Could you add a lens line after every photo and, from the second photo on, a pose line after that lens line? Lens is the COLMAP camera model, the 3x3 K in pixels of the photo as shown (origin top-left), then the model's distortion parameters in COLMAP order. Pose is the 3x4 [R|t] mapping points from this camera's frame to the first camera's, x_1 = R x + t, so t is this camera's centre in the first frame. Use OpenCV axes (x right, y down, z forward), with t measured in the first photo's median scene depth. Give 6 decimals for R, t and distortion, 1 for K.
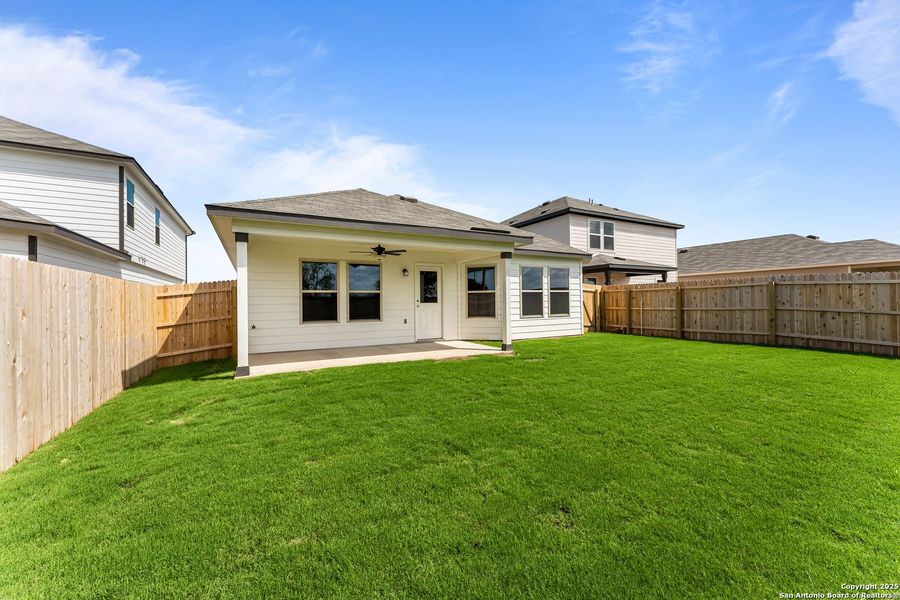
lens RADIAL K [[362.7, 0, 450.0], [0, 362.7, 300.0], [0, 0, 1]] dist [-0.002423, 0.000014]
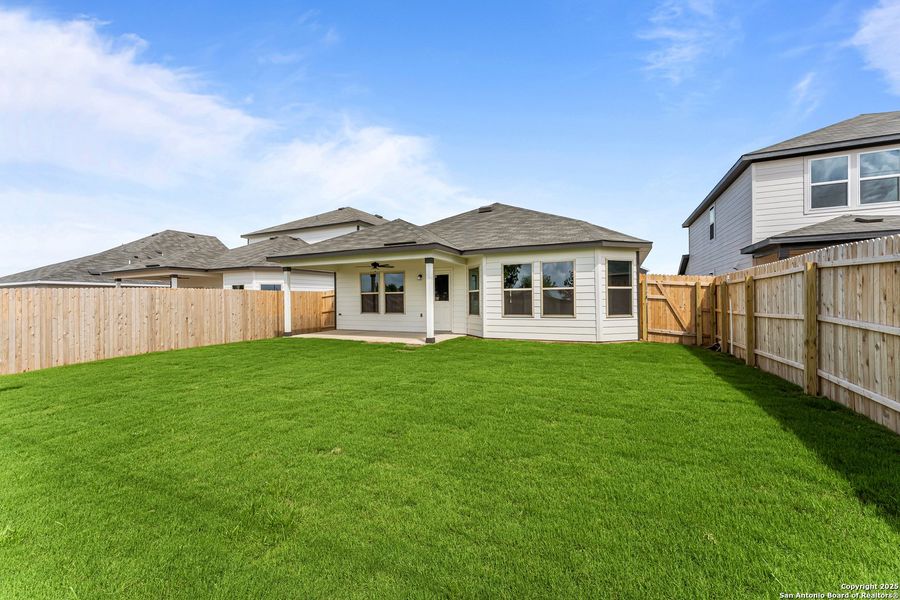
lens RADIAL K [[362.7, 0, 450.0], [0, 362.7, 300.0], [0, 0, 1]] dist [-0.002423, 0.000014]
pose [[0.578158, 0.005579, -0.815906, 0.907543], [0.005028, 0.999933, 0.010400, -0.007714], [0.815910, -0.010115, 0.578091, 0.310366]]
